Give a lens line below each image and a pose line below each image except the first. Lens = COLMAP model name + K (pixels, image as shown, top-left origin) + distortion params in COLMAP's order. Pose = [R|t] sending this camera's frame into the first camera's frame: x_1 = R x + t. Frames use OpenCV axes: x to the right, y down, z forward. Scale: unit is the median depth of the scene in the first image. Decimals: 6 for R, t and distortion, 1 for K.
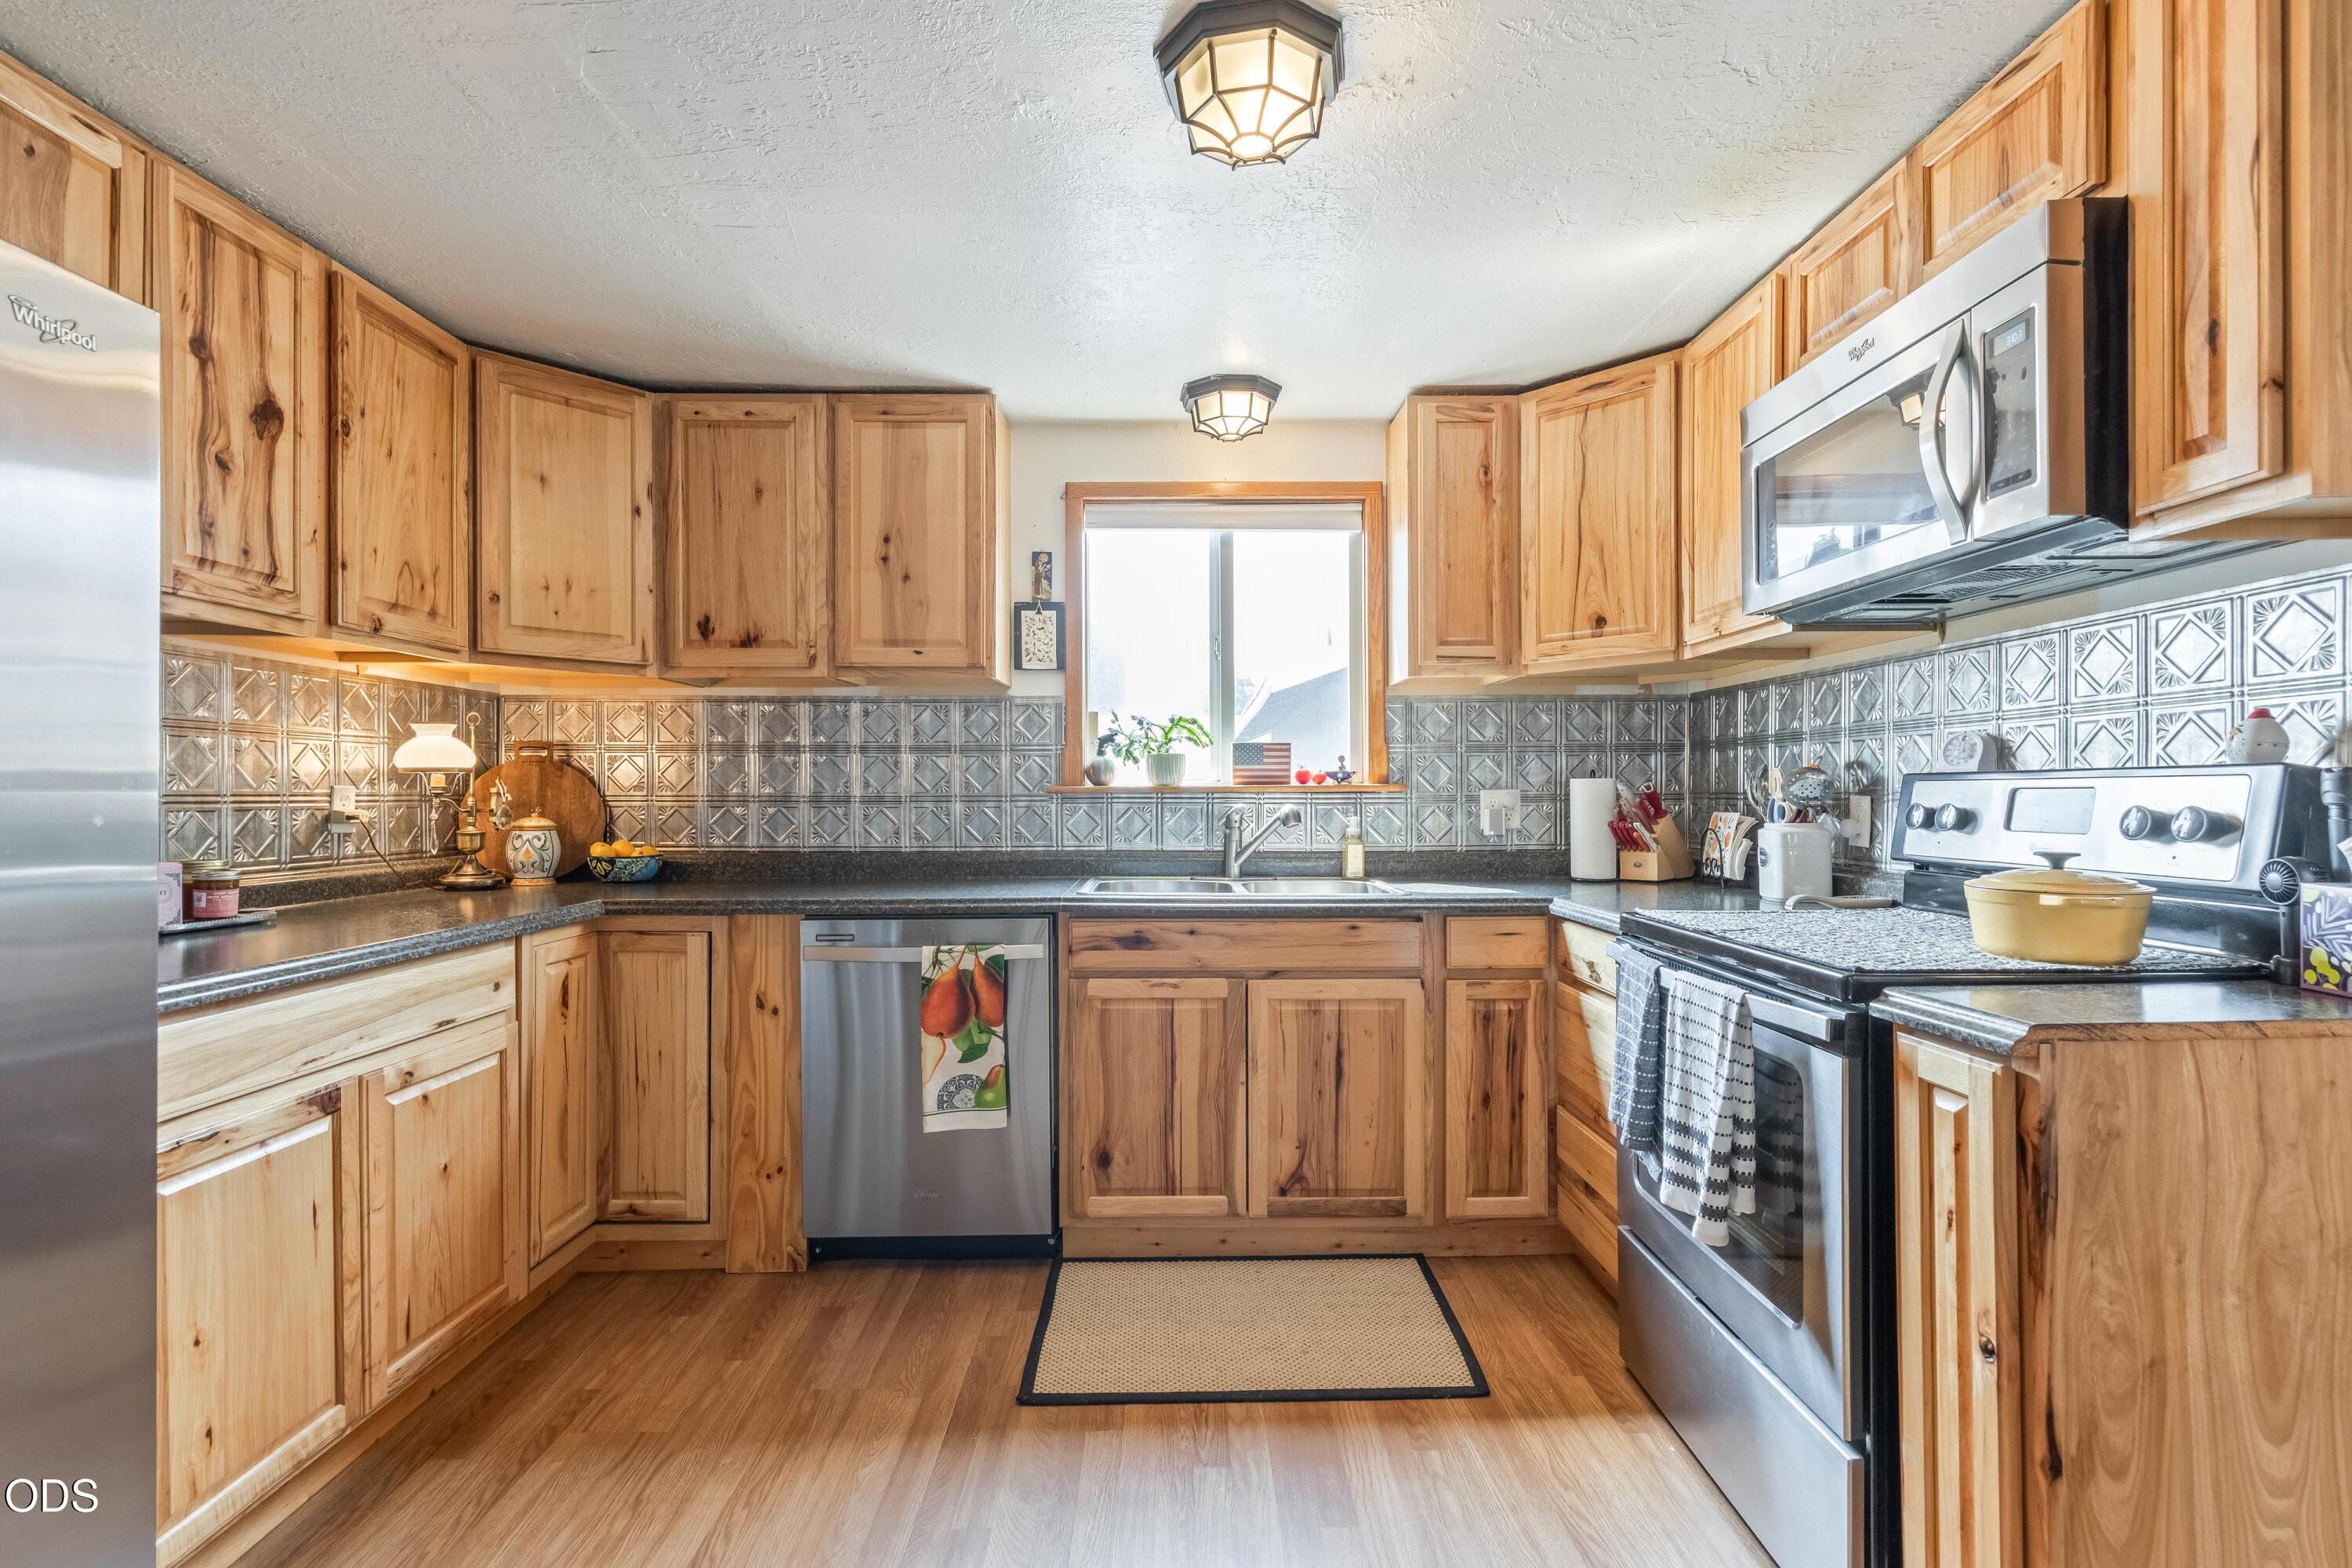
lens RADIAL K [[1051.2, 0, 1177.7], [0, 1051.2, 791.8], [0, 0, 1]] dist [0.003339, 0.000892]
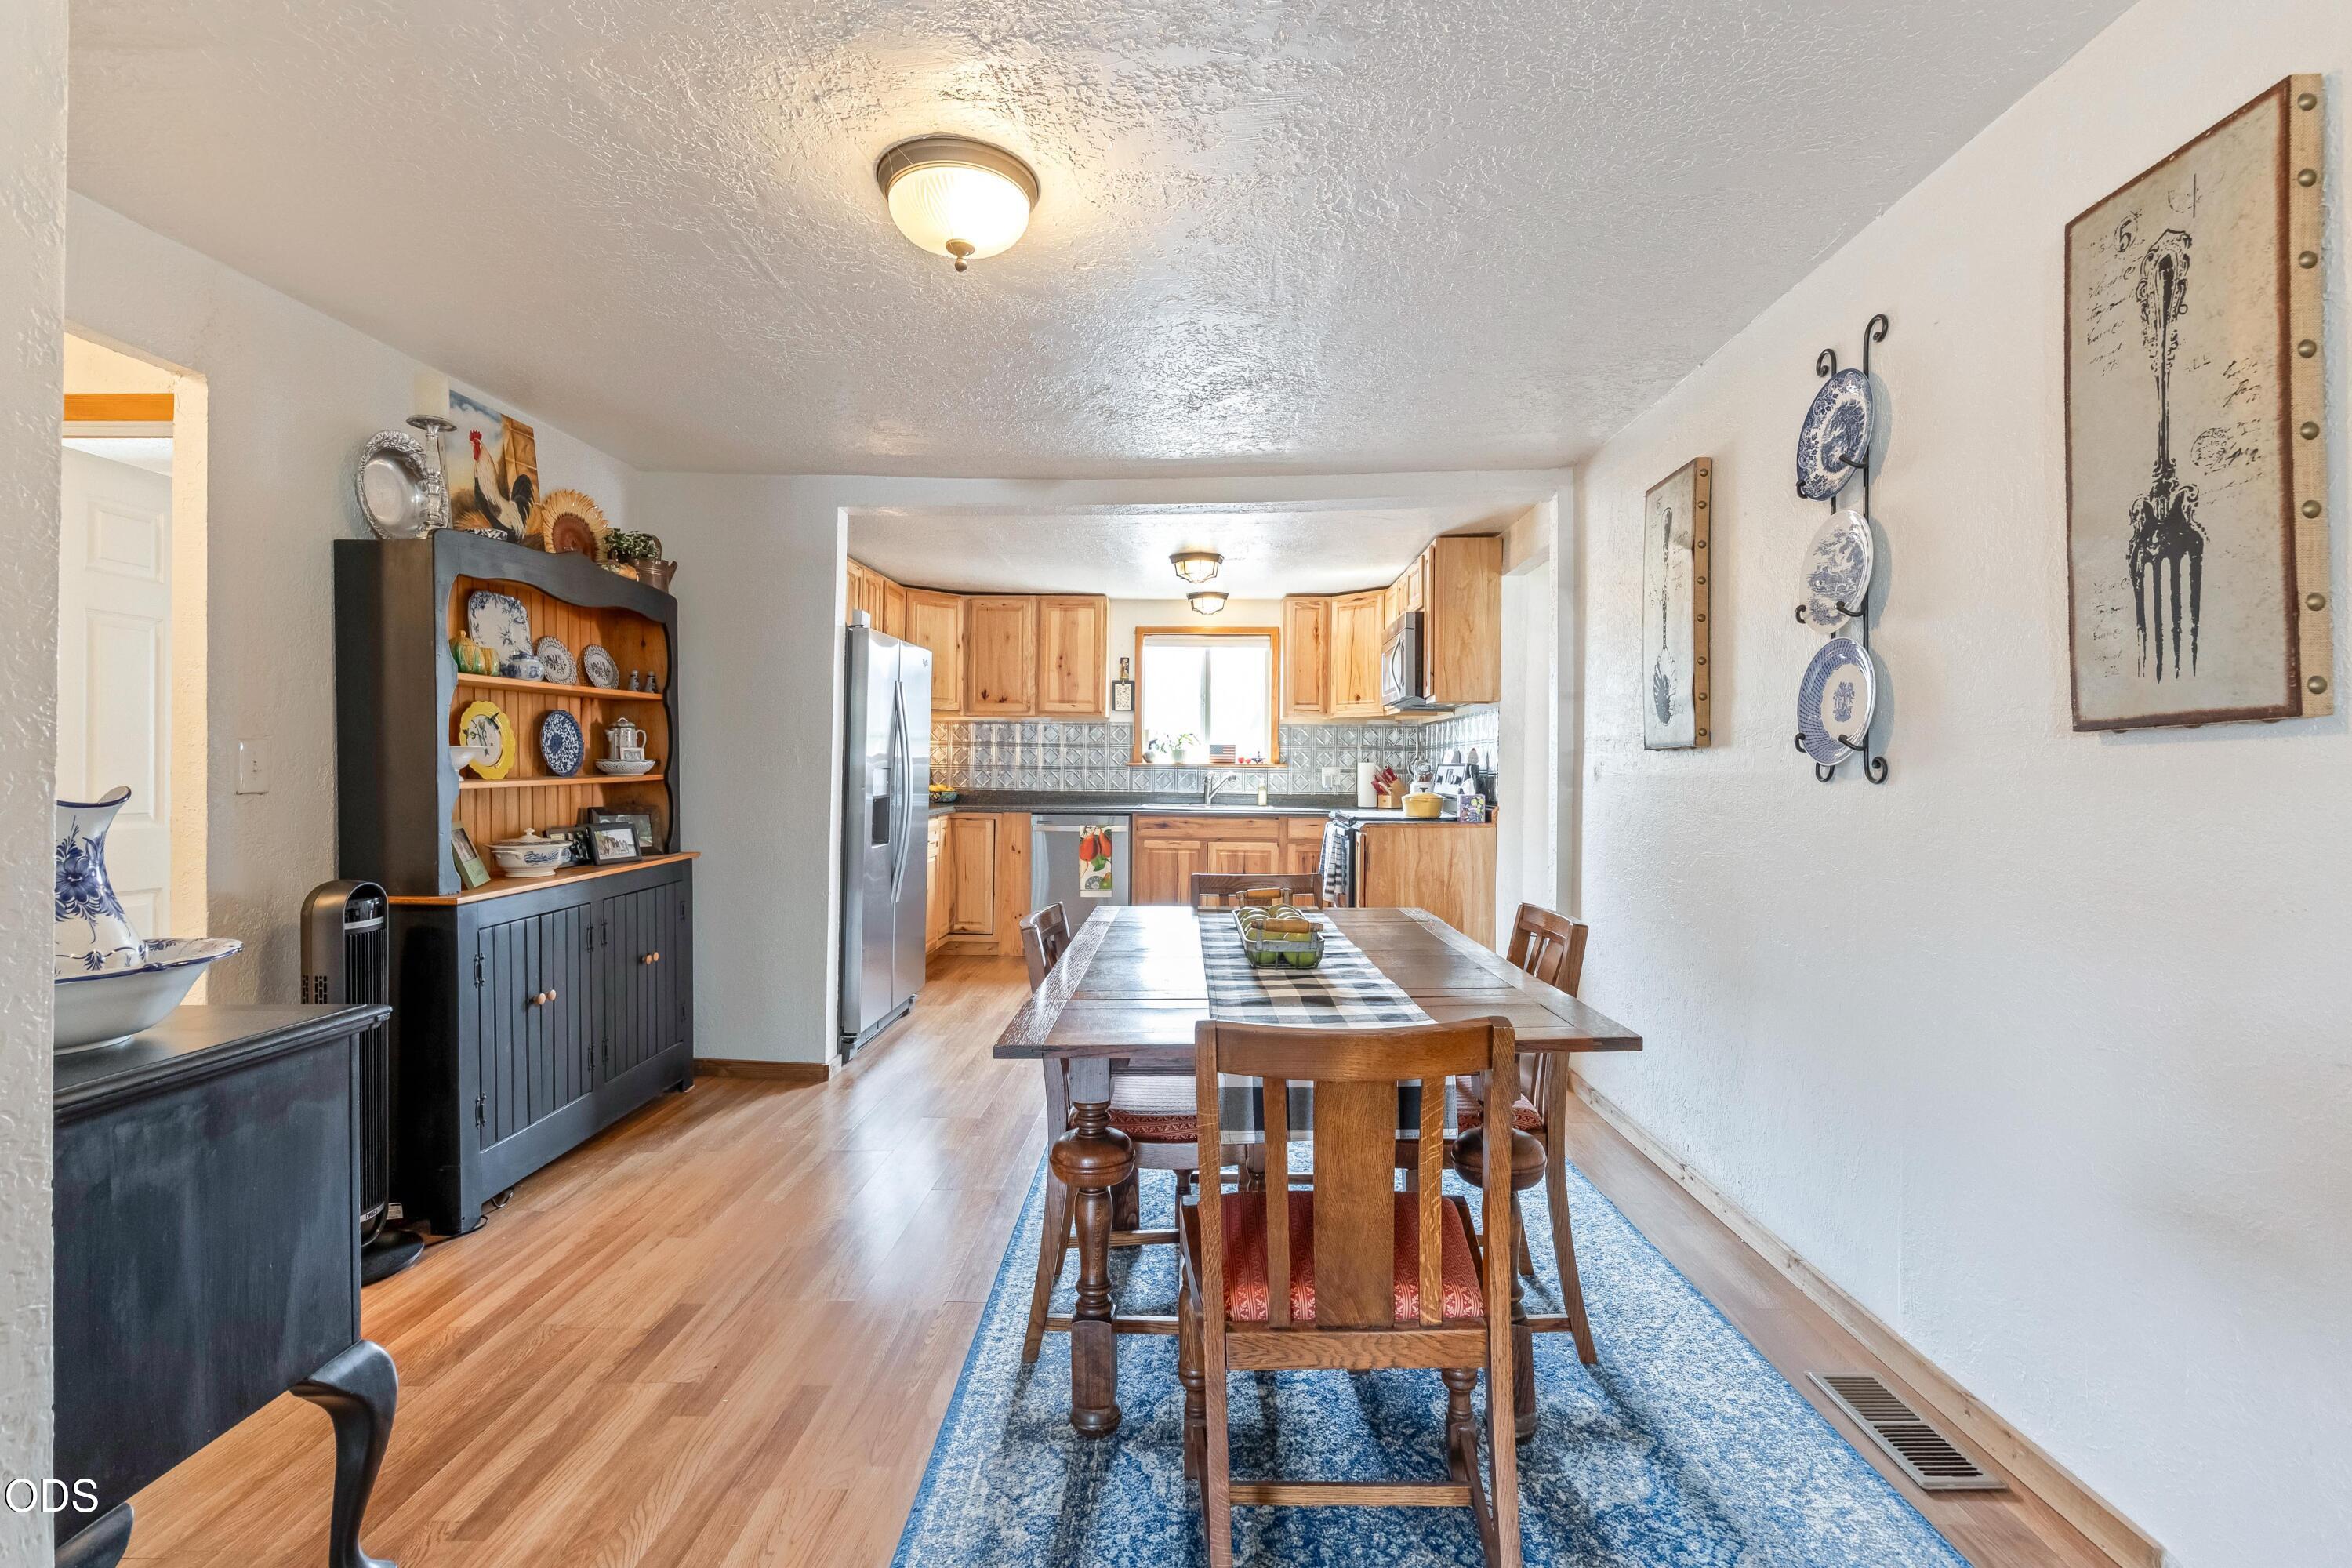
lens RADIAL K [[1051.2, 0, 1190.8], [0, 1051.2, 774.3], [0, 0, 1]] dist [0.003339, 0.000892]
pose [[0.999421, 0.013121, -0.031393, 0.091539], [-0.012775, 0.999856, 0.011193, -0.008423], [0.031535, -0.010785, 0.999444, -1.334021]]
